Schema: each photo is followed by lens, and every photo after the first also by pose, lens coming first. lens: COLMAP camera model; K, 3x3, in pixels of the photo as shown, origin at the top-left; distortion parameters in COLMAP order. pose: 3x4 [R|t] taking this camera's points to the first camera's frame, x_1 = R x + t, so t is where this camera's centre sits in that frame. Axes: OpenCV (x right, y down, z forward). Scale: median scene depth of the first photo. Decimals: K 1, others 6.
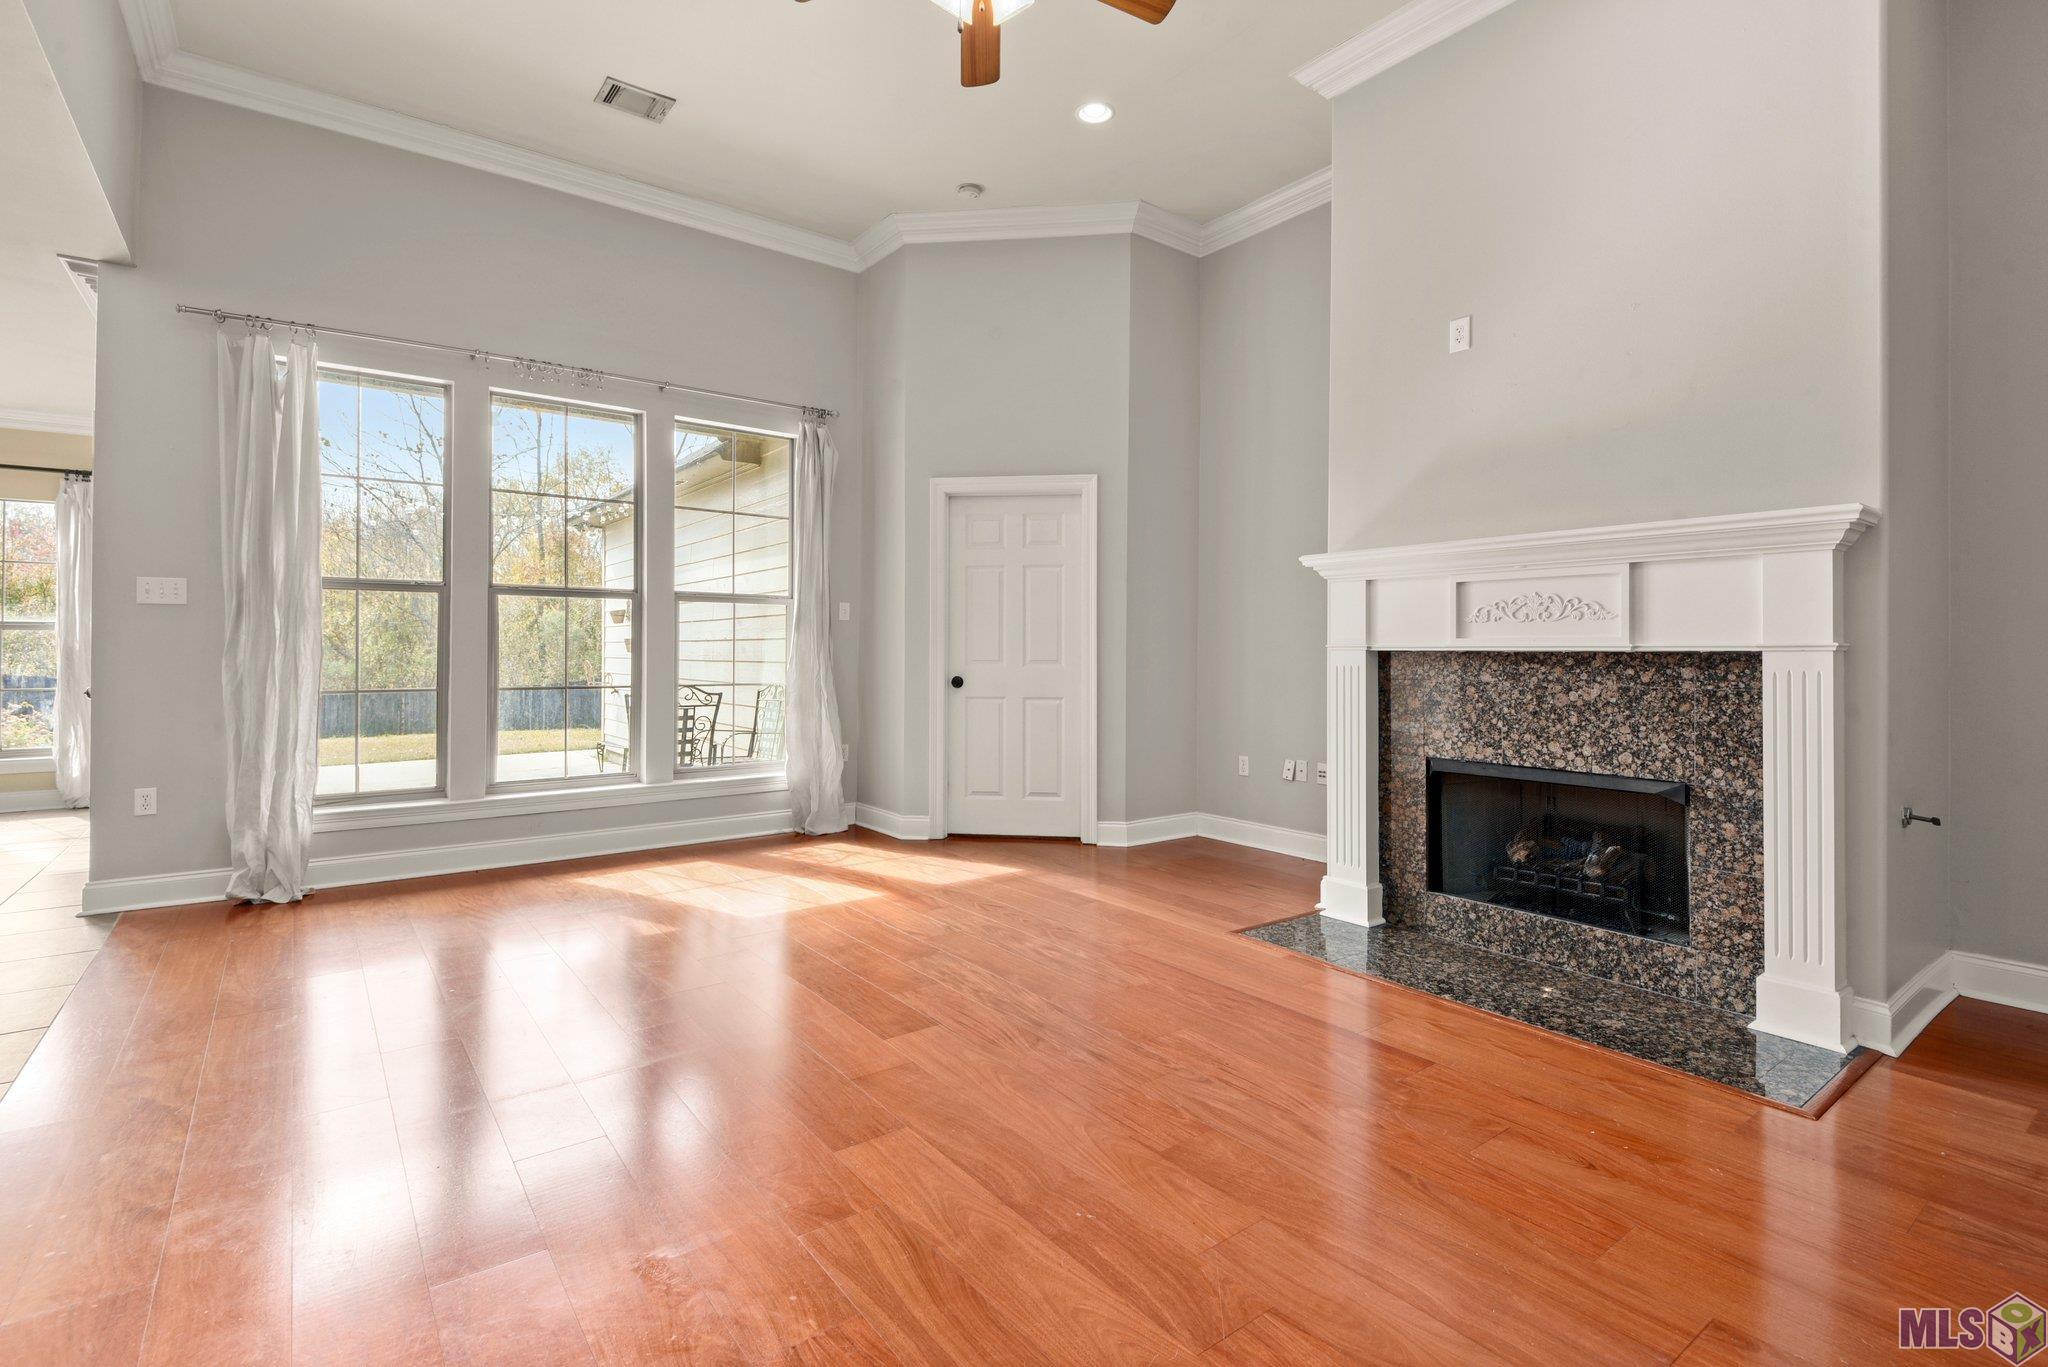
lens RADIAL K [[955.0, 0, 1016.0], [0, 955.0, 647.1], [0, 0, 1]] dist [0.019044, -0.012101]
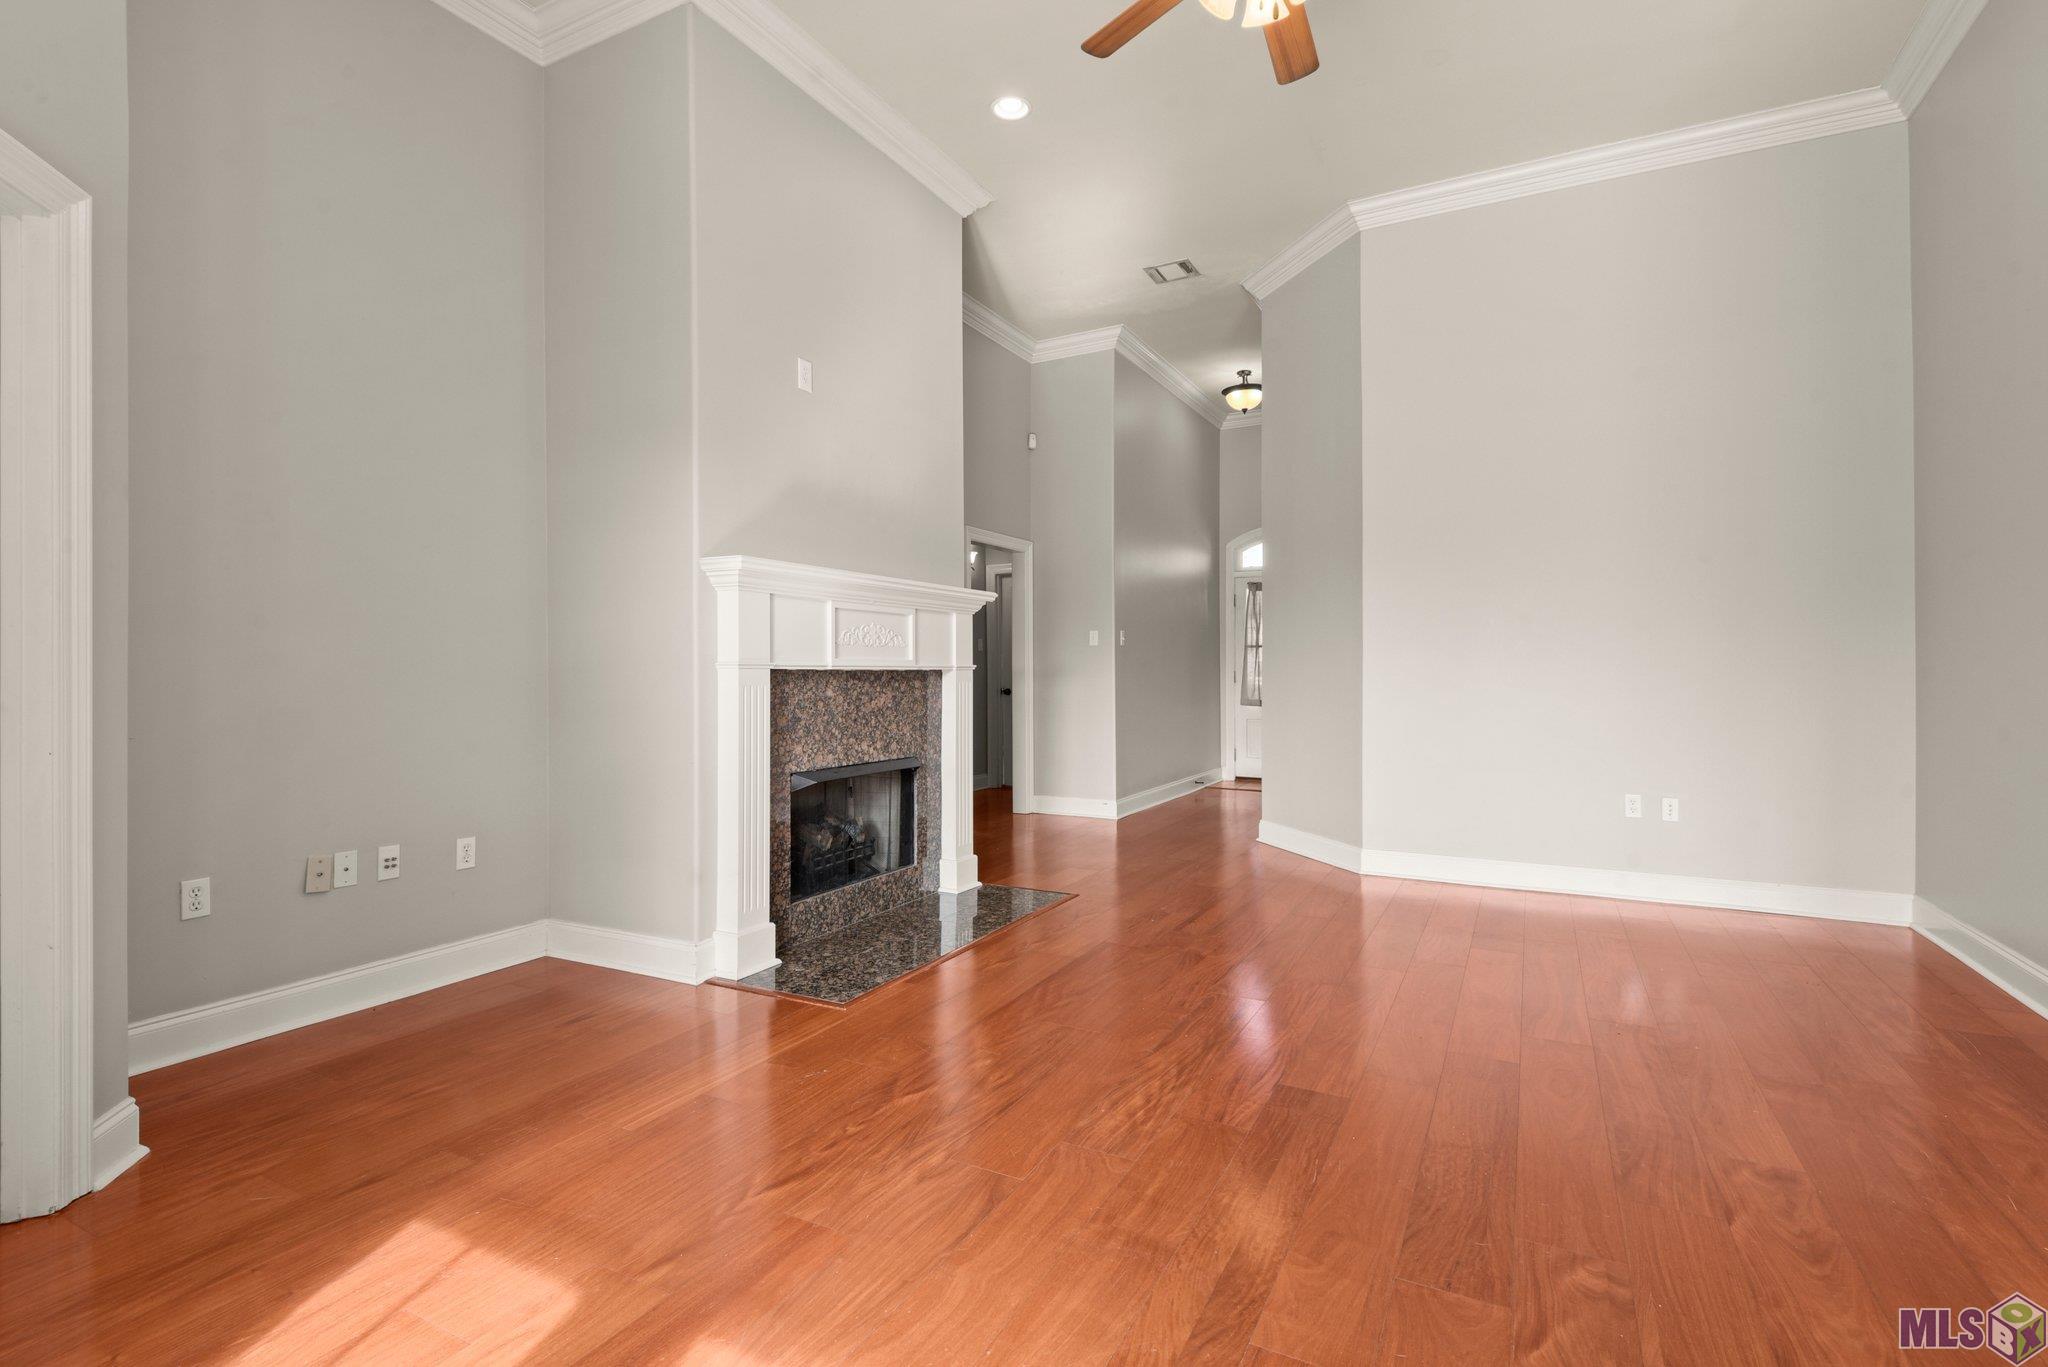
lens RADIAL K [[955.0, 0, 1038.4], [0, 955.0, 662.0], [0, 0, 1]] dist [0.019044, -0.012101]
pose [[-0.447960, 0.004435, 0.894043, -0.627147], [-0.007130, 0.999938, -0.008533, 0.003010], [-0.894025, -0.010197, -0.447900, 1.275499]]
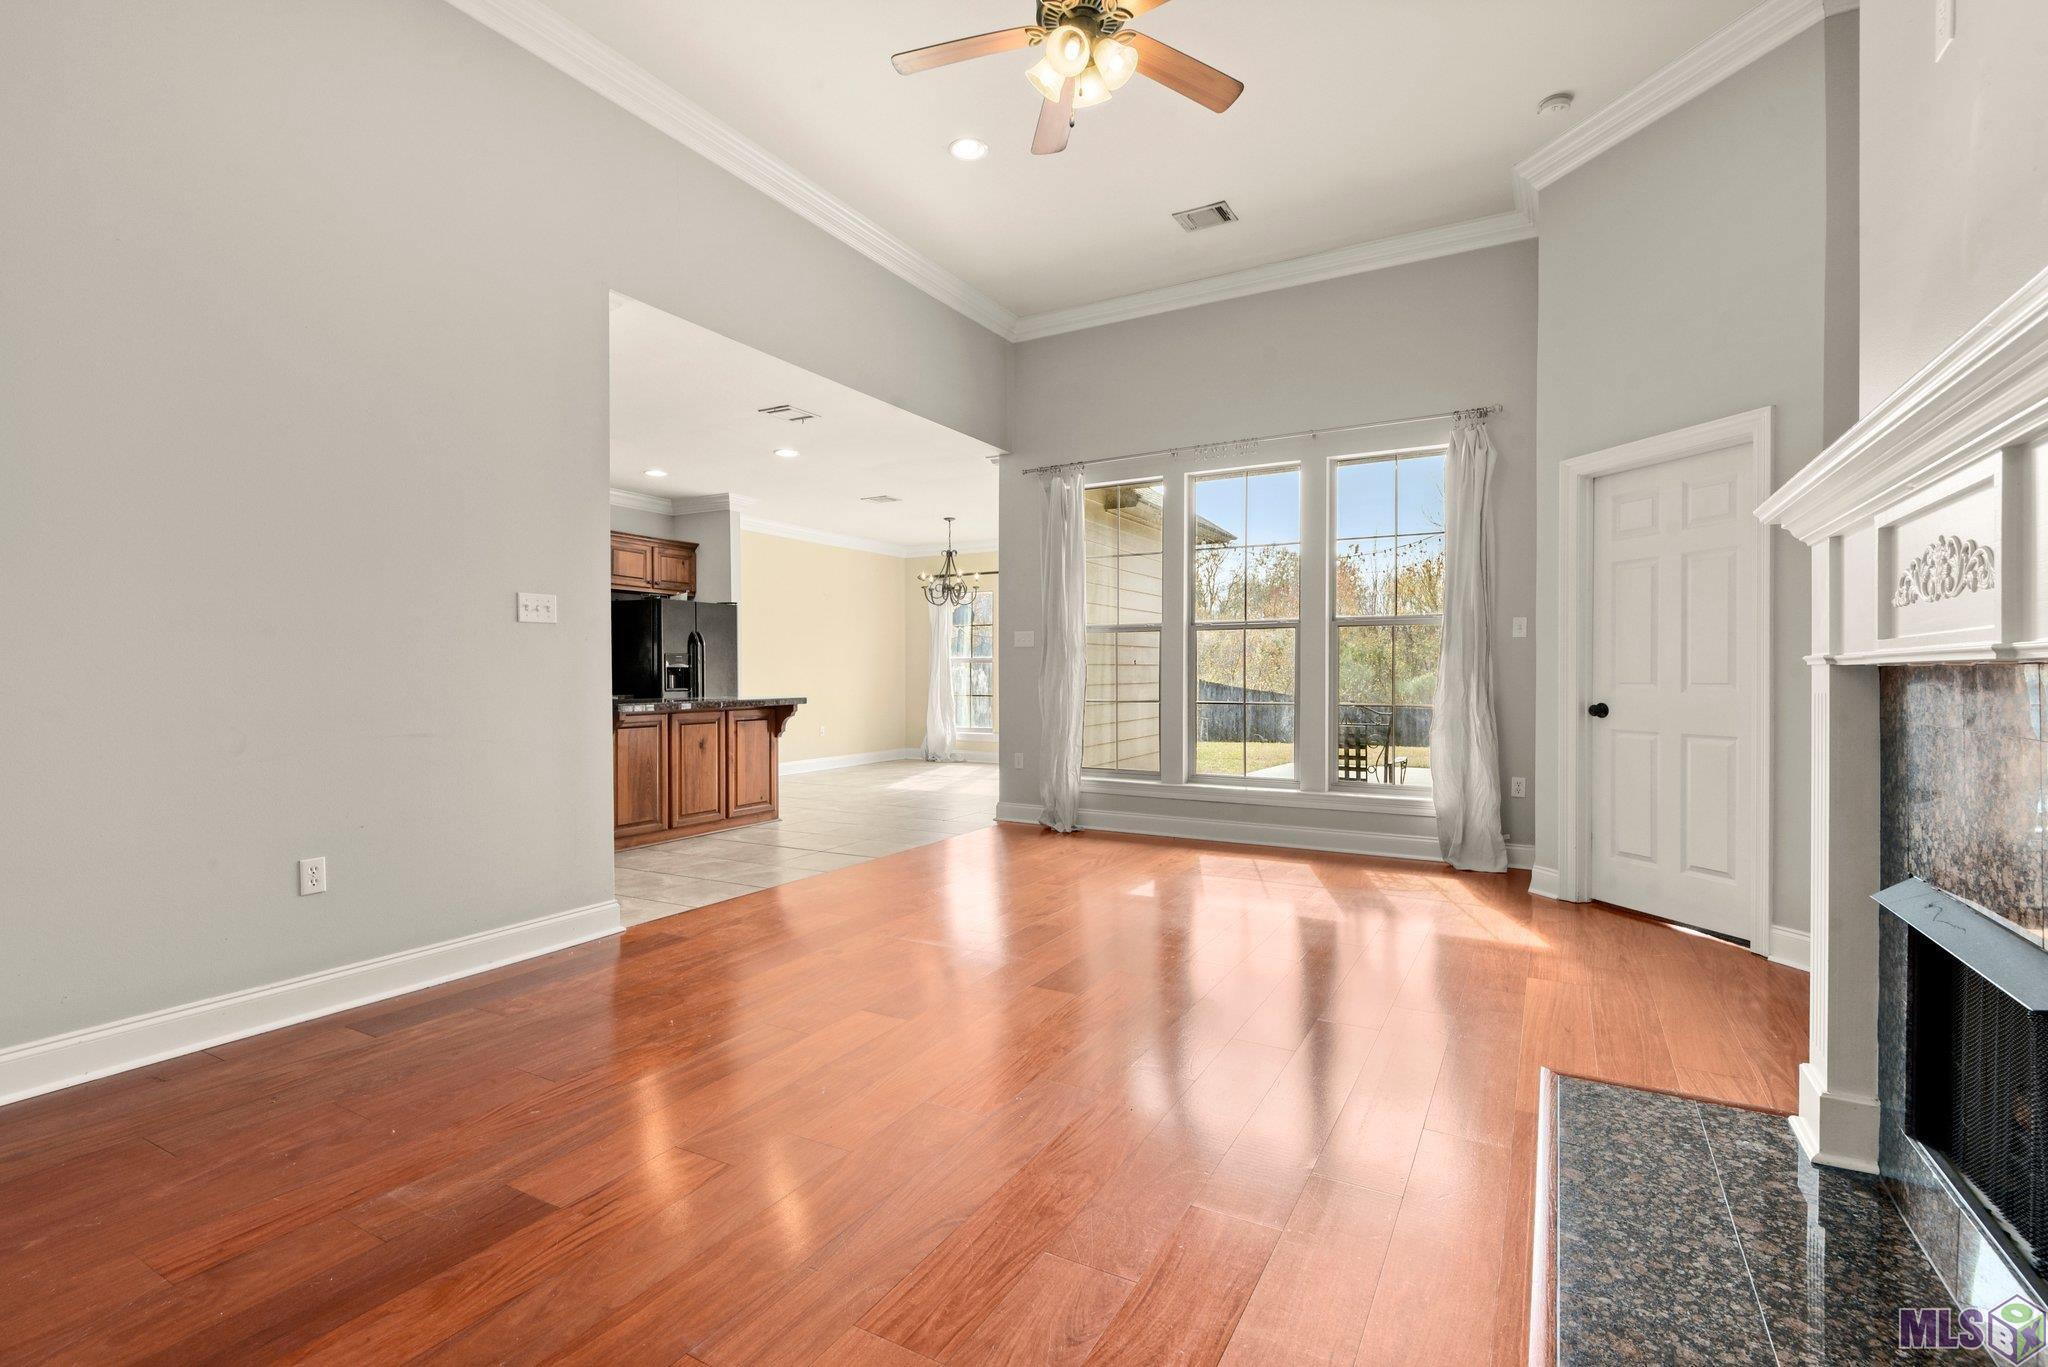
lens RADIAL K [[955.0, 0, 1042.4], [0, 955.0, 681.9], [0, 0, 1]] dist [0.019044, -0.012101]
pose [[0.391406, 0.004194, -0.920209, 0.744818], [0.004767, 0.999967, 0.006585, 0.007697], [0.920206, -0.006964, 0.391373, 0.391229]]
